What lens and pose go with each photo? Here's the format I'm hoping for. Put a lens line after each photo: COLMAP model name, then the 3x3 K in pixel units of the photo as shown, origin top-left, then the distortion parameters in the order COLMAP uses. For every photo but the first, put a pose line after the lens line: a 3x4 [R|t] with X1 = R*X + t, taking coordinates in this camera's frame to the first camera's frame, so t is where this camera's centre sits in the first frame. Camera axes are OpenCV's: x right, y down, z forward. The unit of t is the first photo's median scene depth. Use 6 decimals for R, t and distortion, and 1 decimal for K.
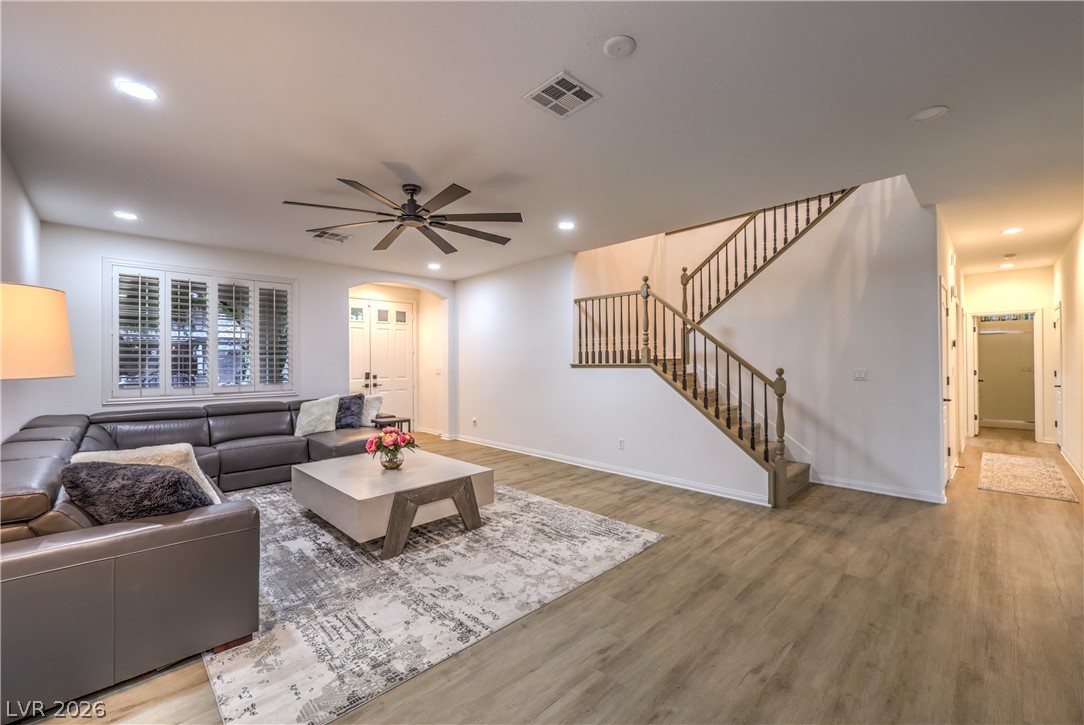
lens RADIAL K [[433.8, 0, 542.0], [0, 433.8, 362.5], [0, 0, 1]] dist [0.000718, 0.000130]
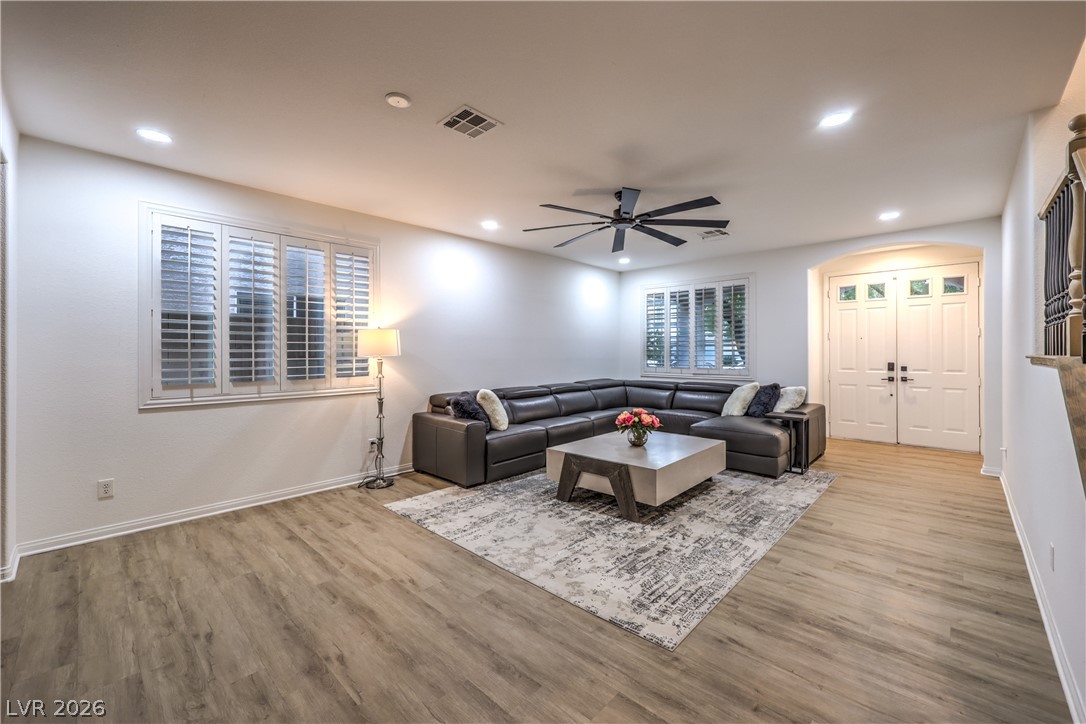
lens RADIAL K [[436.8, 0, 557.6], [0, 436.8, 354.2], [0, 0, 1]] dist [-0.000211, -0.000107]
pose [[0.063711, 0.012502, -0.997890, 0.854810], [0.001689, 0.999919, 0.012635, -0.008266], [0.997967, -0.002491, 0.063684, 0.802511]]
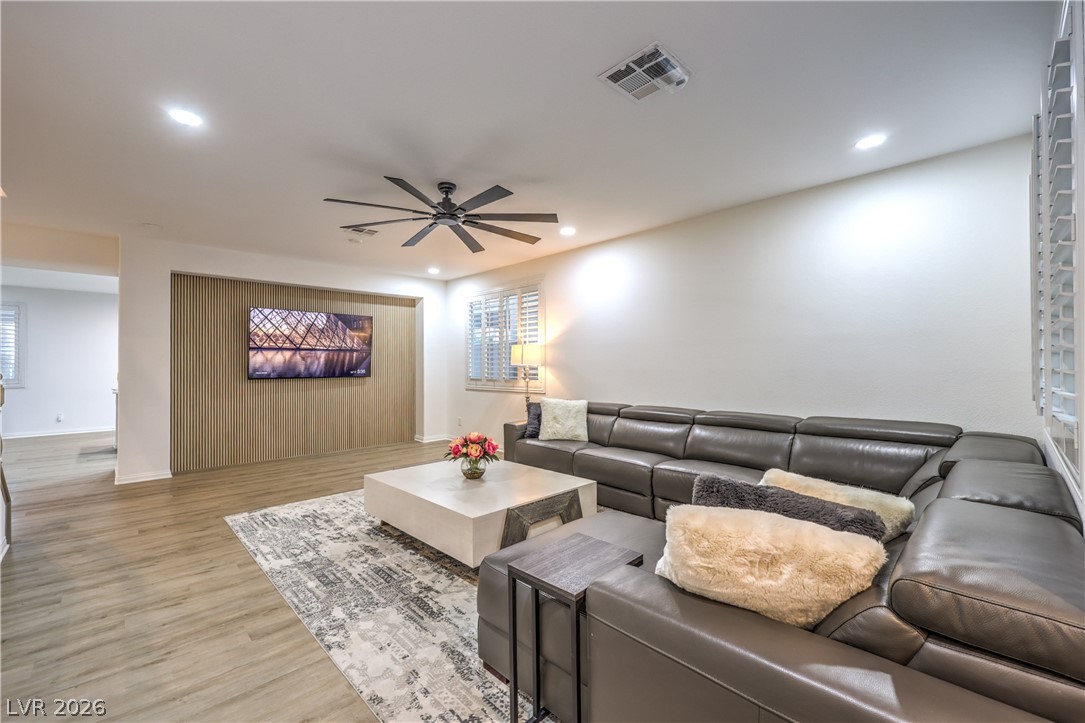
lens RADIAL K [[459.7, 0, 543.9], [0, 459.7, 368.0], [0, 0, 1]] dist [-0.002642, -0.000626]
pose [[-0.999941, 0.010070, 0.004101, -0.552938], [0.010100, 0.999922, 0.007311, 0.010793], [-0.004027, 0.007352, -0.999965, 2.171849]]
